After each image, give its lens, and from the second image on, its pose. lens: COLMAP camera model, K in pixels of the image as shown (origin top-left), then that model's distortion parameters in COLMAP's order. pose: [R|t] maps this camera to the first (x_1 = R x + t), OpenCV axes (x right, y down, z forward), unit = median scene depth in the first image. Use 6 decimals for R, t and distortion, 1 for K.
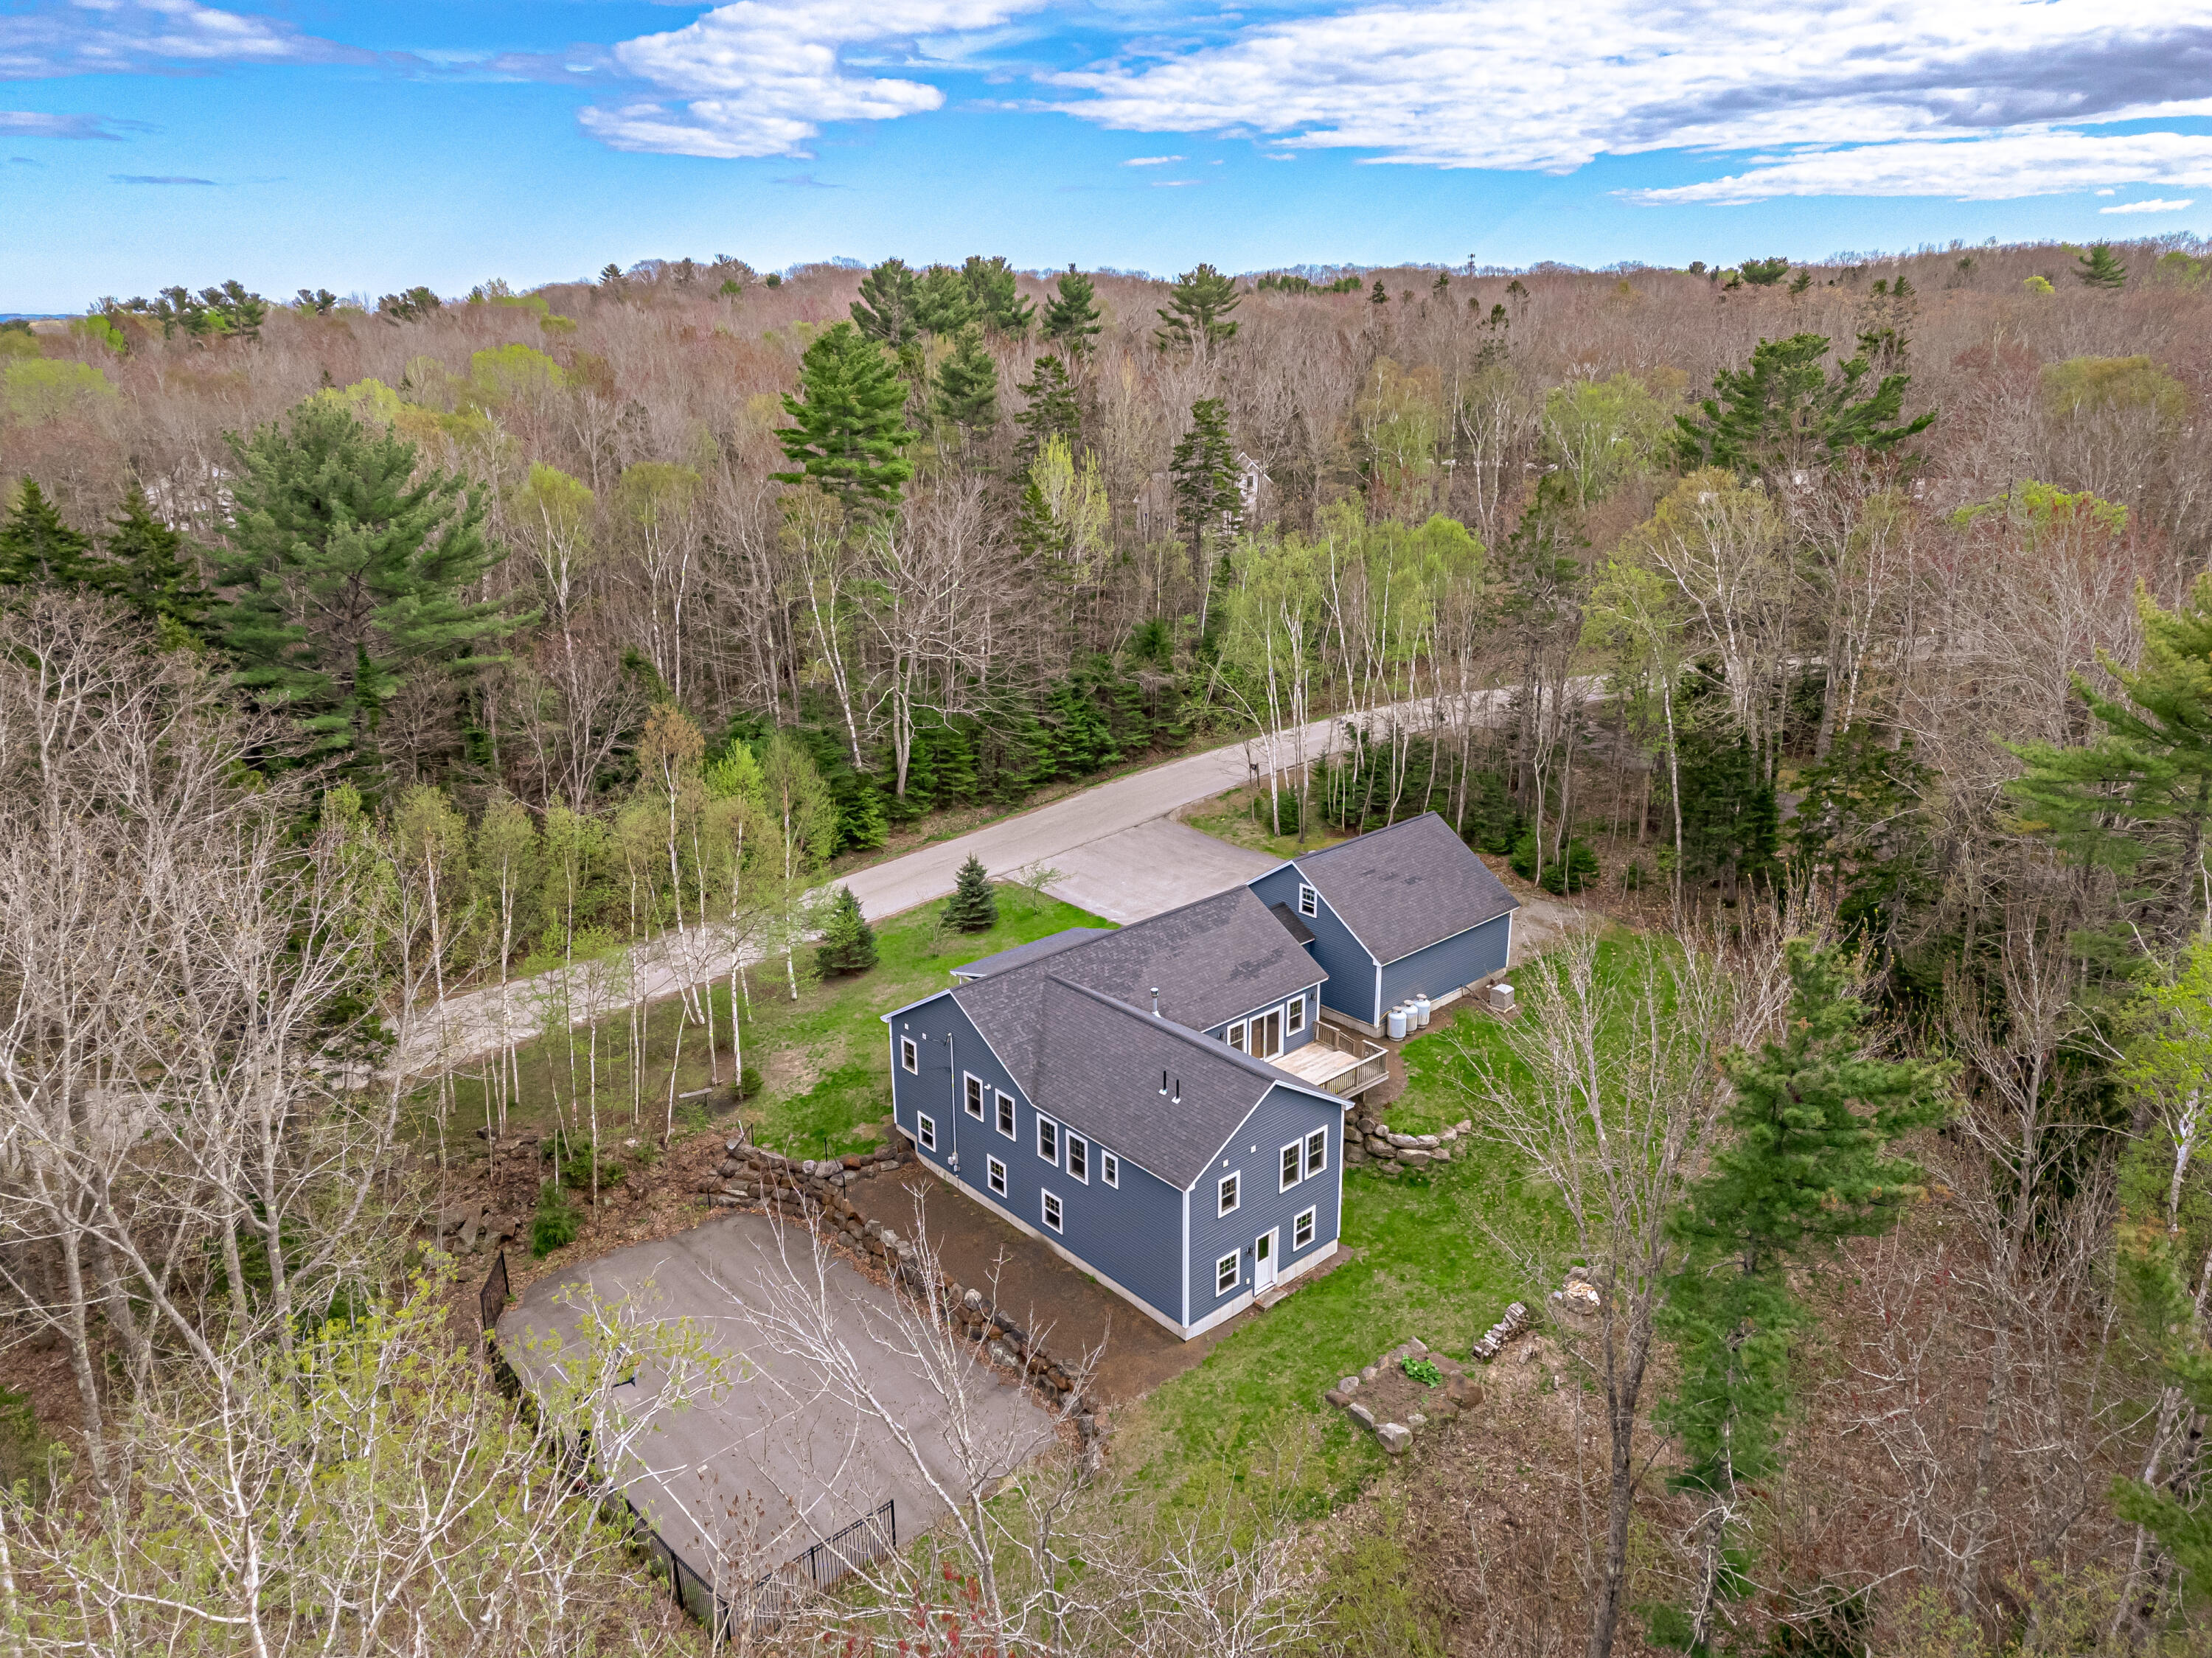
lens RADIAL K [[1533.6, 0, 1102.4], [0, 1533.6, 817.1], [0, 0, 1]] dist [0.068038, 0.003324]
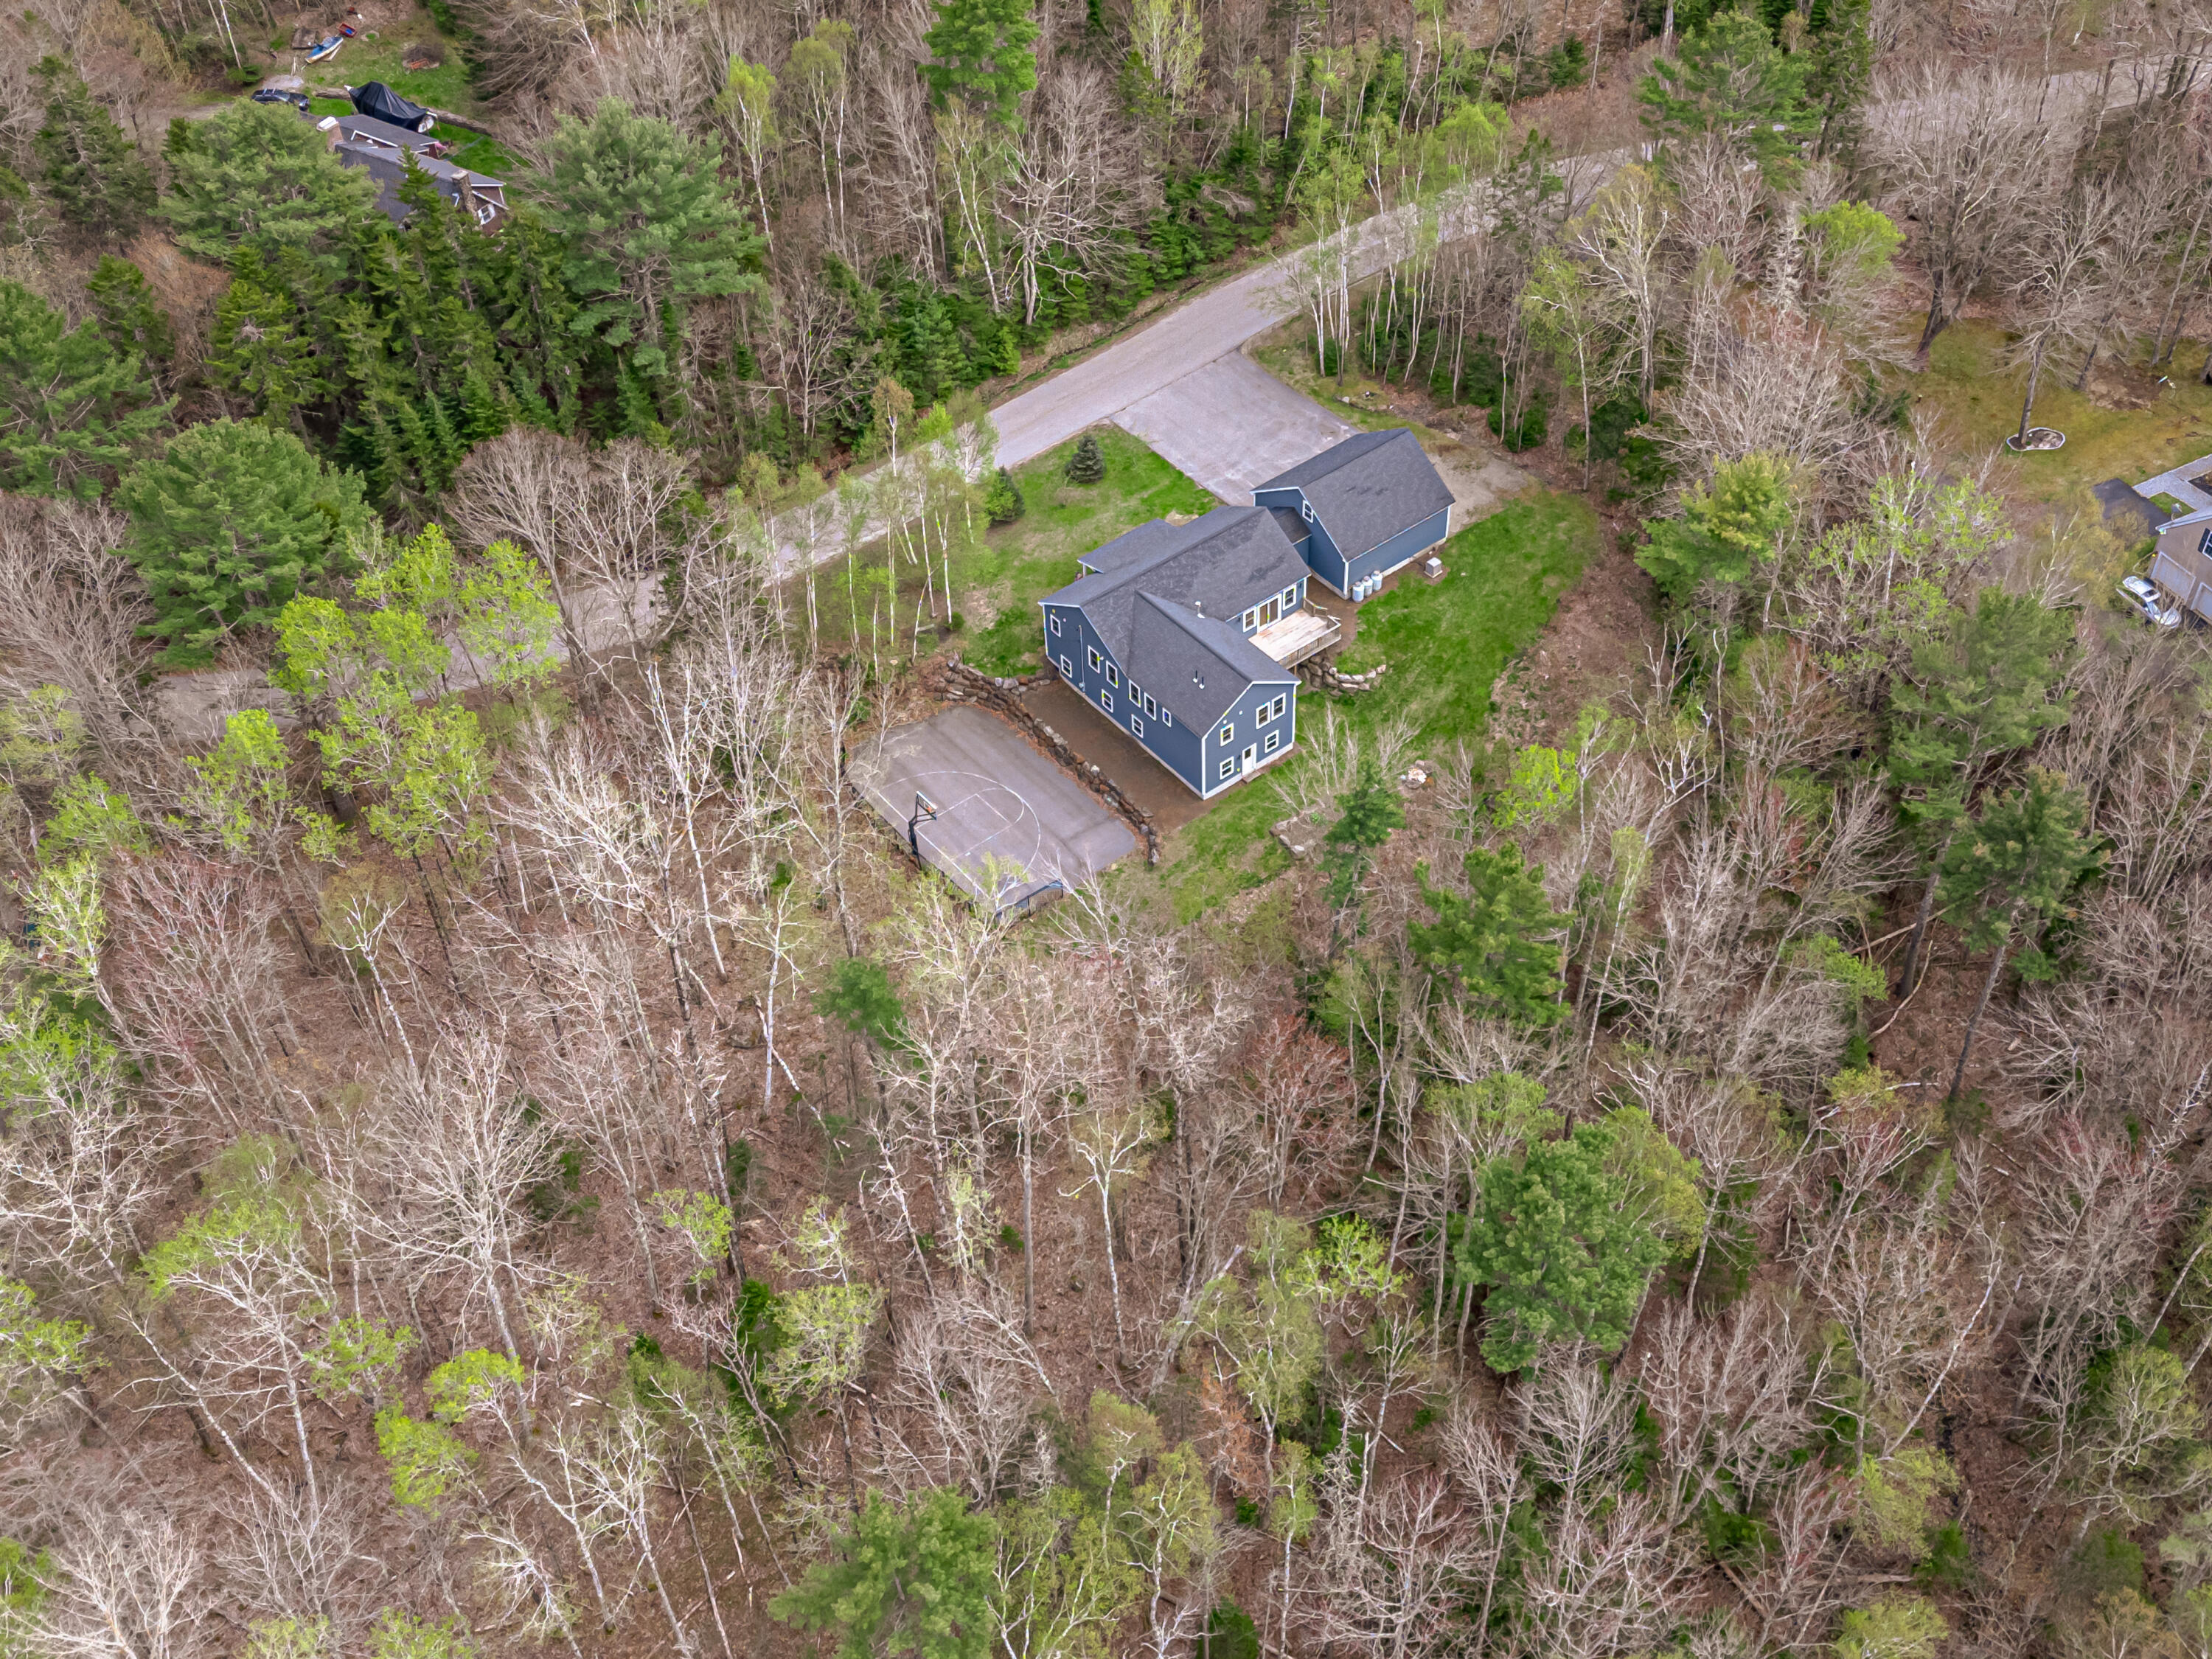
lens RADIAL K [[1533.7, 0, 1111.0], [0, 1533.7, 834.1], [0, 0, 1]] dist [0.068038, 0.003324]
pose [[0.997962, 0.027741, -0.057467, 0.039204], [0.000496, 0.897166, 0.441694, -0.382124], [0.063810, -0.440822, 0.895323, -0.610861]]
